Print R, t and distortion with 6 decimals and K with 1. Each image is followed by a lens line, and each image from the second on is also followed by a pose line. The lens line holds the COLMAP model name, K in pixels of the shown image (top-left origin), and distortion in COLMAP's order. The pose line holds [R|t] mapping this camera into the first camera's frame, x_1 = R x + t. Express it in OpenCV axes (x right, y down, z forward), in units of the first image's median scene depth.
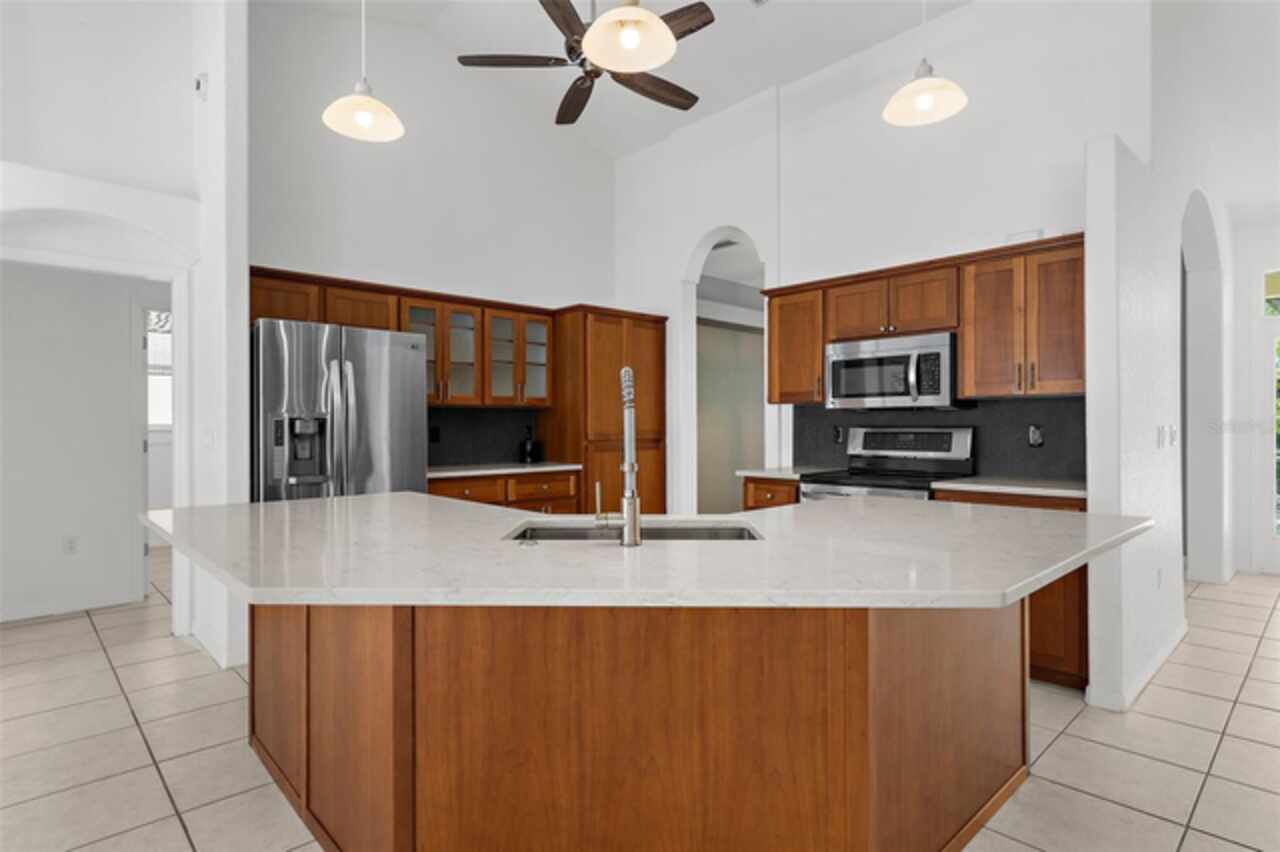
lens RADIAL K [[657.1, 0, 629.3], [0, 657.1, 428.6], [0, 0, 1]] dist [-0.001845, 0.003646]
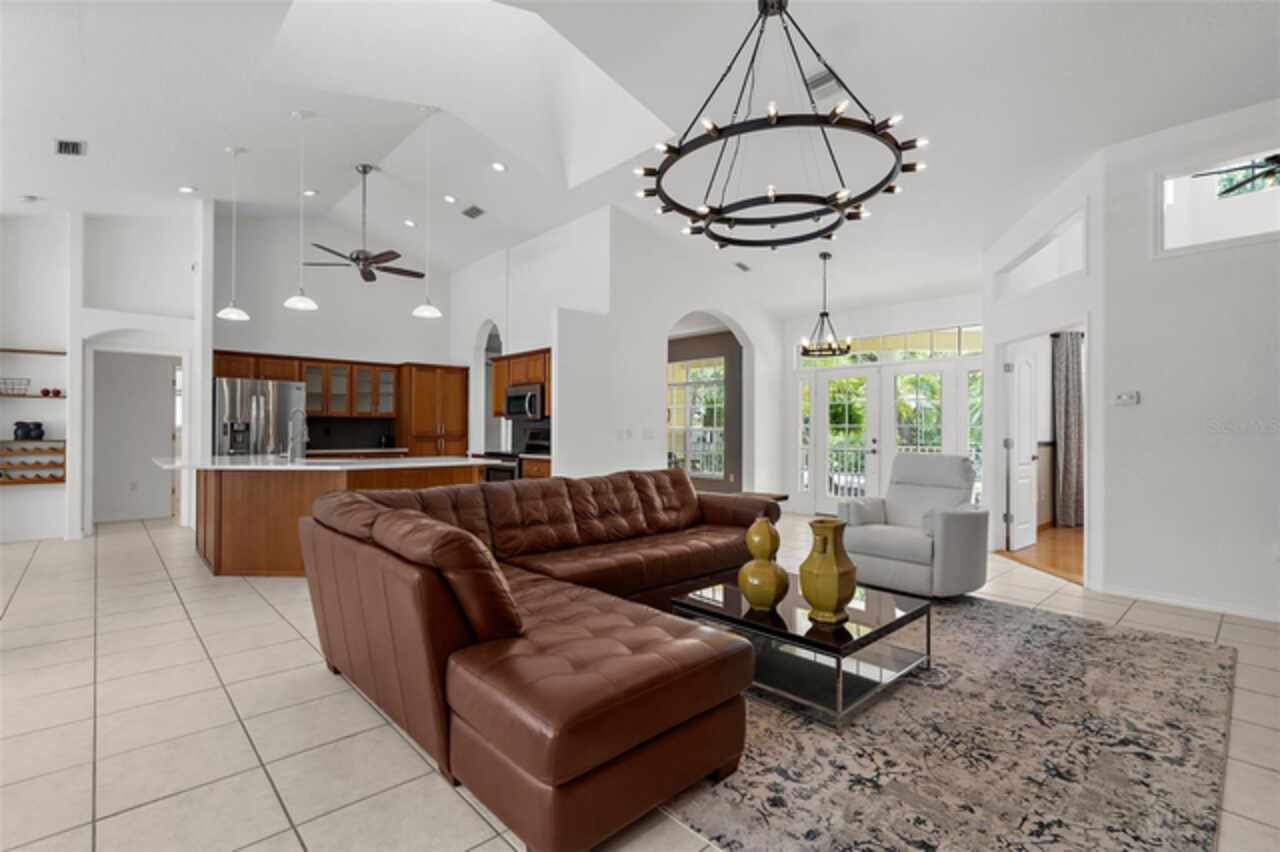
lens RADIAL K [[594.7, 0, 644.2], [0, 594.7, 428.7], [0, 0, 1]] dist [0.000833, 0.001133]
pose [[0.999868, 0.007625, -0.014354, 0.649141], [-0.007735, 0.999941, -0.007583, 0.005703], [0.014295, 0.007693, 0.999868, -0.702891]]
